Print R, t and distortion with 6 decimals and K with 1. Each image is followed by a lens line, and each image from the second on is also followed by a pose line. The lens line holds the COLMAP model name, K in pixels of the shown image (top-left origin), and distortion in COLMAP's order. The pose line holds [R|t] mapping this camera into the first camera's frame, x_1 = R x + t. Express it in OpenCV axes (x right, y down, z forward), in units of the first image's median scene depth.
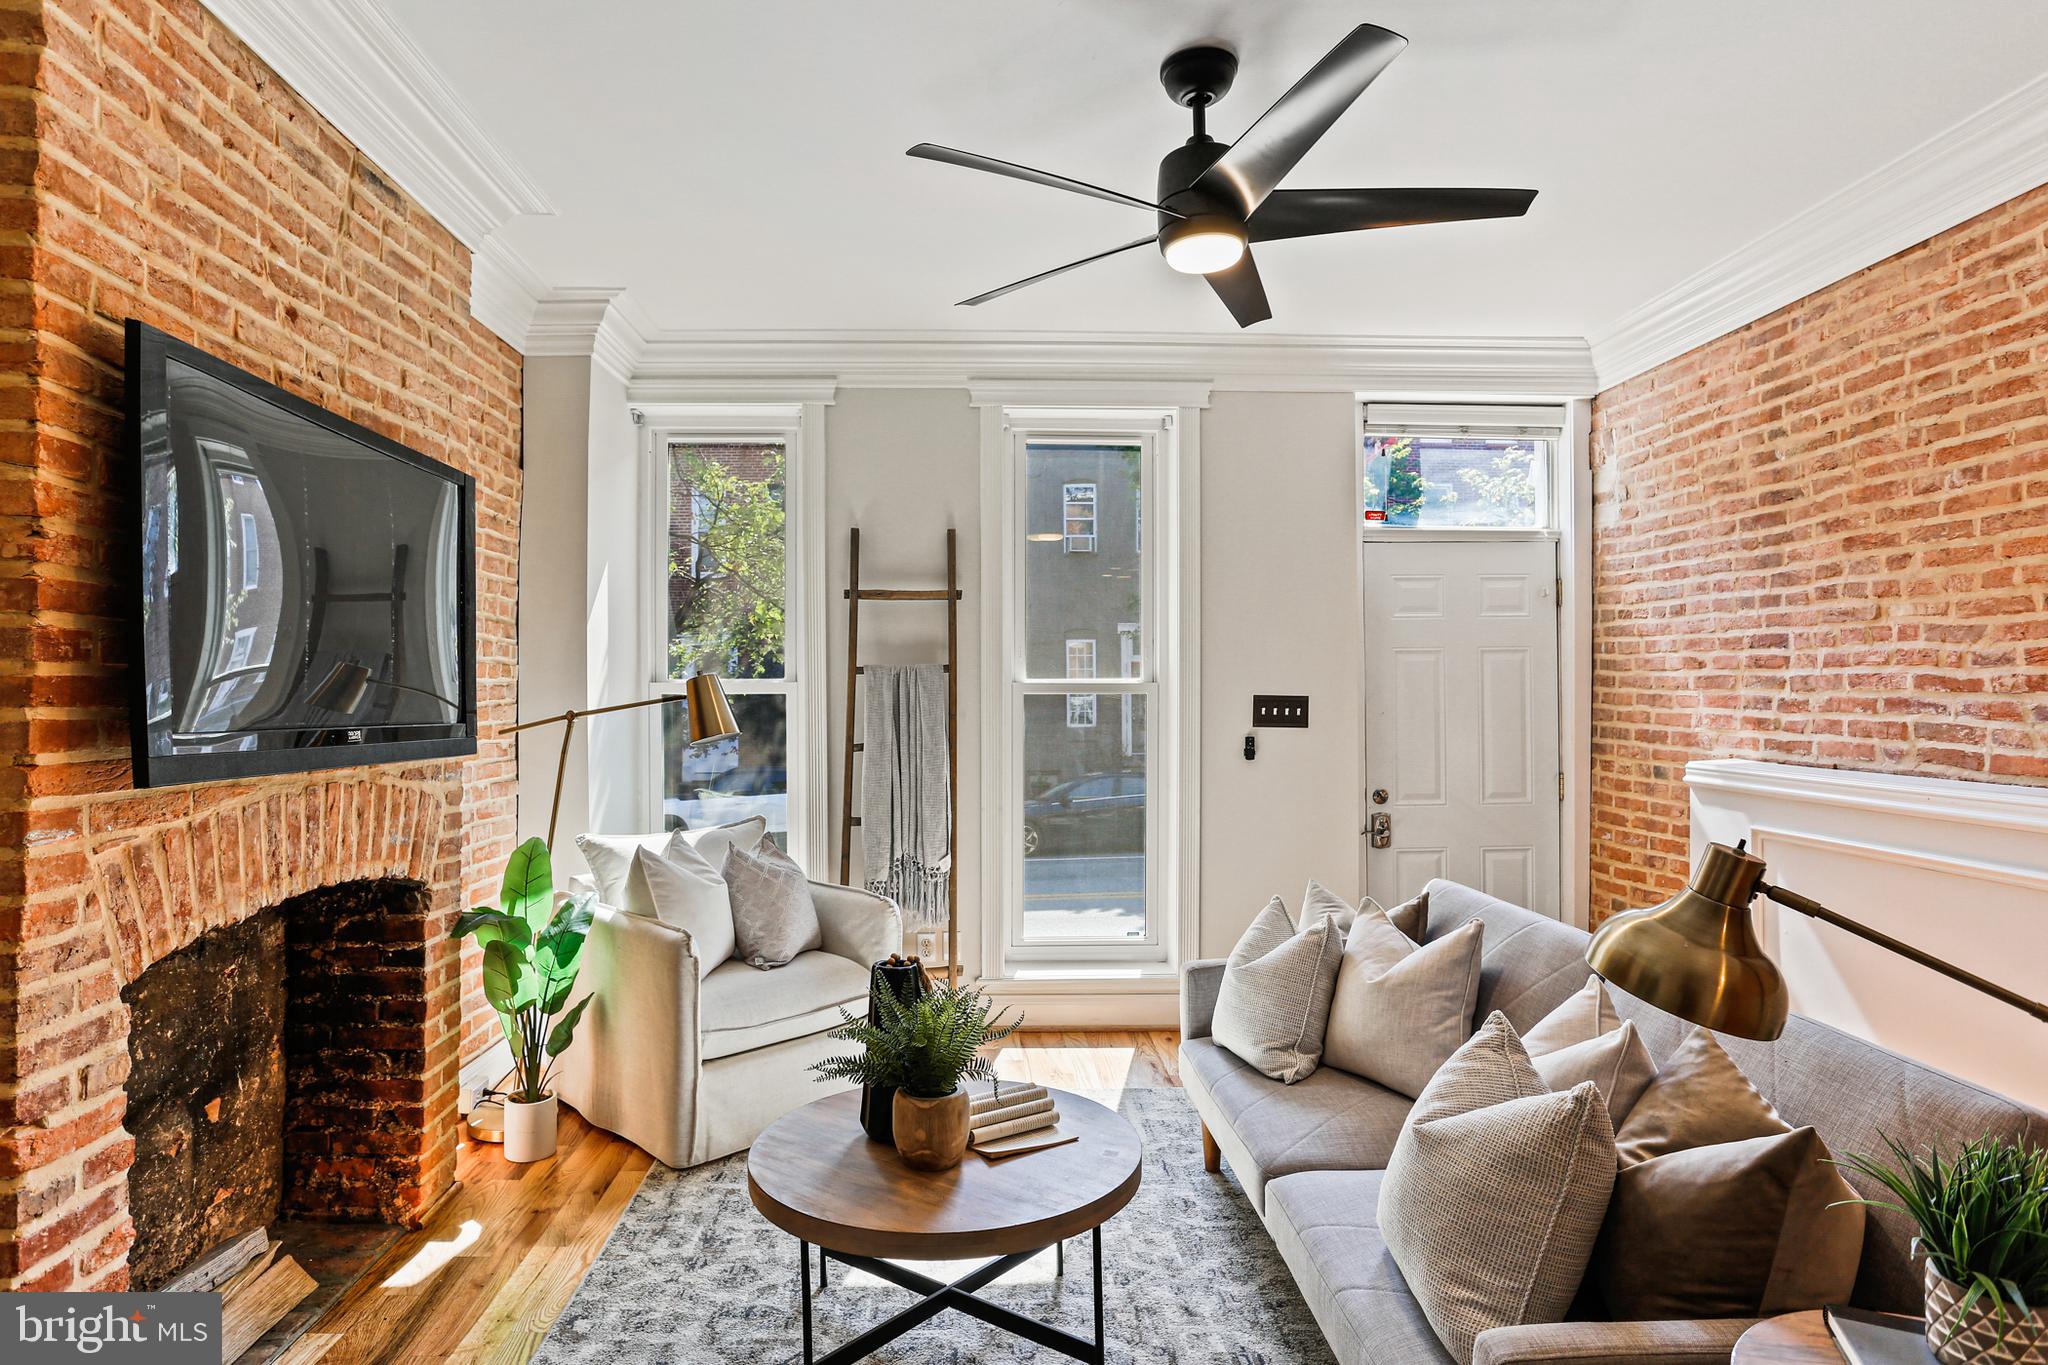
lens RADIAL K [[1114.1, 0, 1000.2], [0, 1114.1, 701.4], [0, 0, 1]] dist [-0.049371, 0.026883]
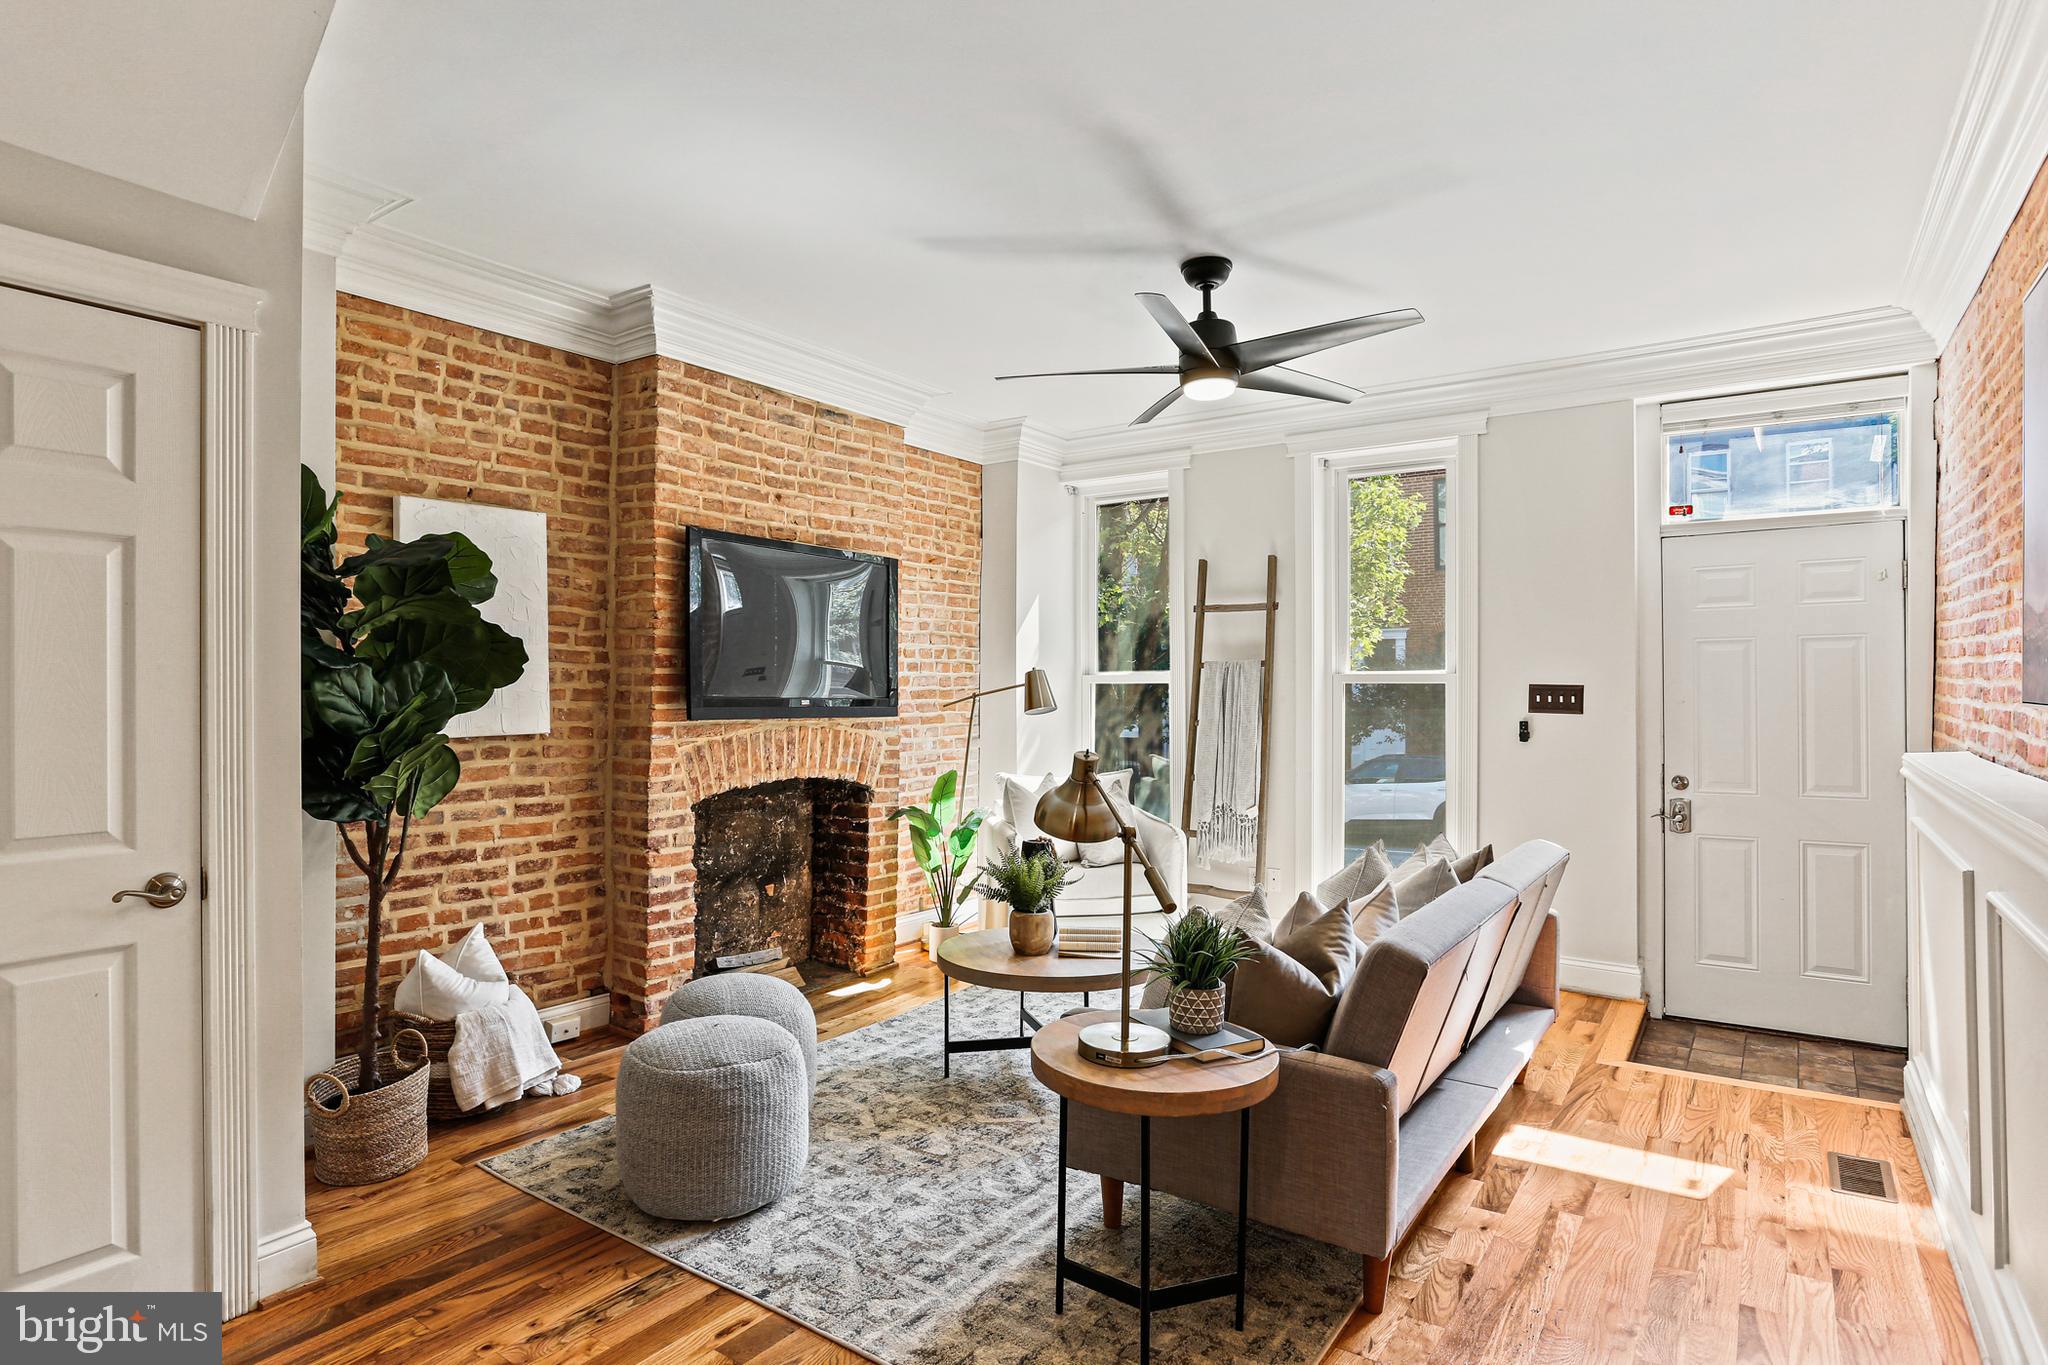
lens RADIAL K [[1114.1, 0, 1000.2], [0, 1114.1, 701.4], [0, 0, 1]] dist [-0.049371, 0.026883]
pose [[0.796057, 0.009570, -0.605147, 0.812304], [-0.005795, 0.999950, 0.008191, 0.009435], [0.605194, -0.003013, 0.796072, -0.352002]]
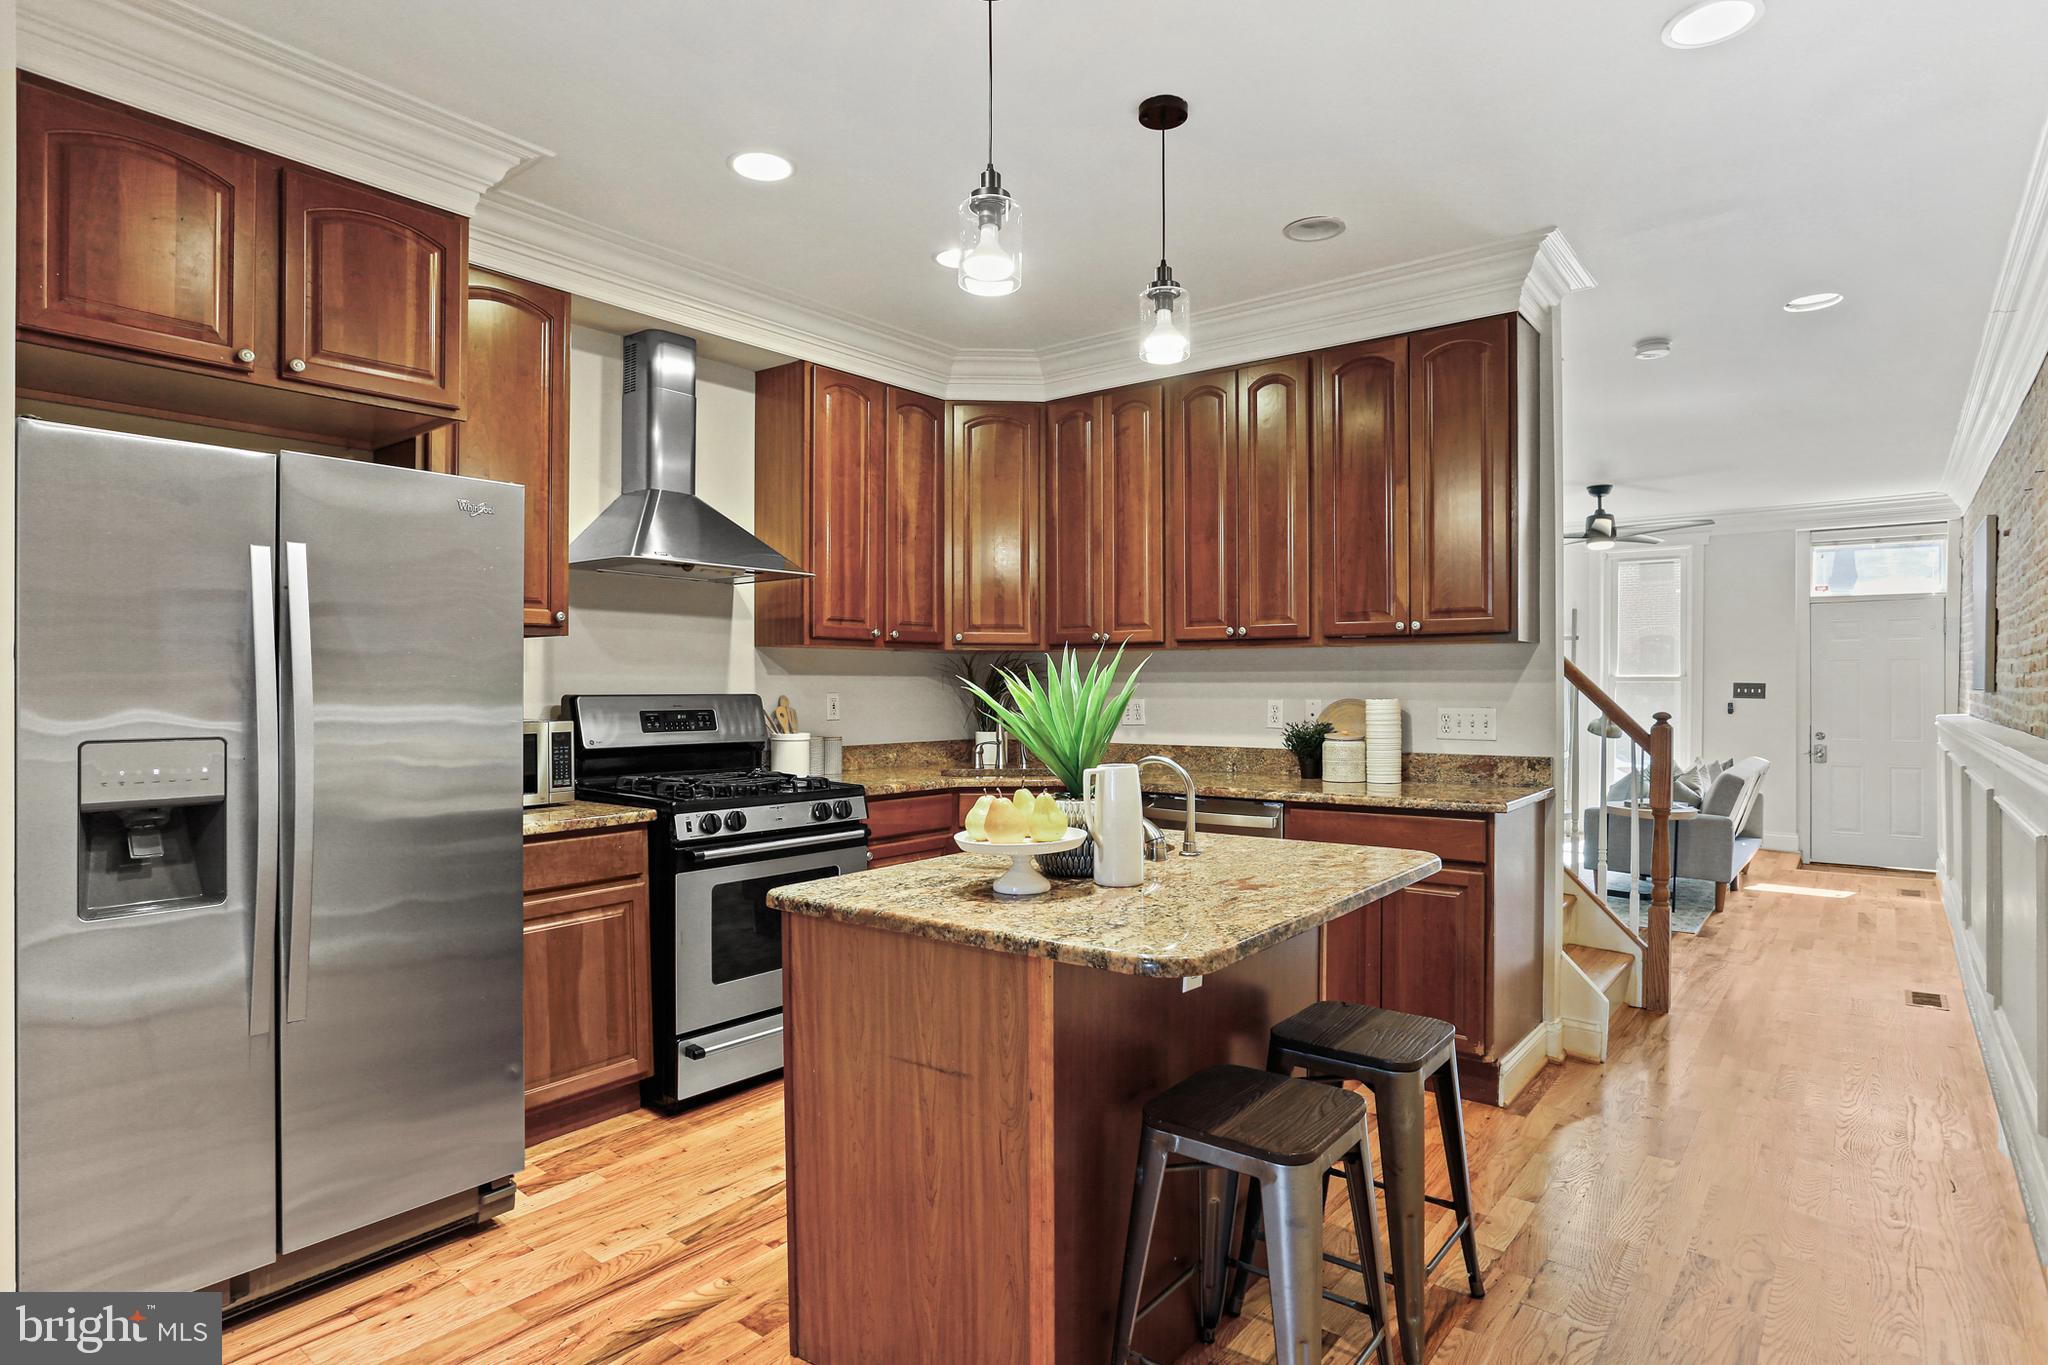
lens RADIAL K [[1114.1, 0, 1000.2], [0, 1114.1, 701.4], [0, 0, 1]] dist [-0.049371, 0.026883]
pose [[0.756142, 0.013317, -0.654272, 0.900880], [-0.008994, 0.999910, 0.009958, 0.035818], [0.654346, -0.001646, 0.756193, -2.418310]]
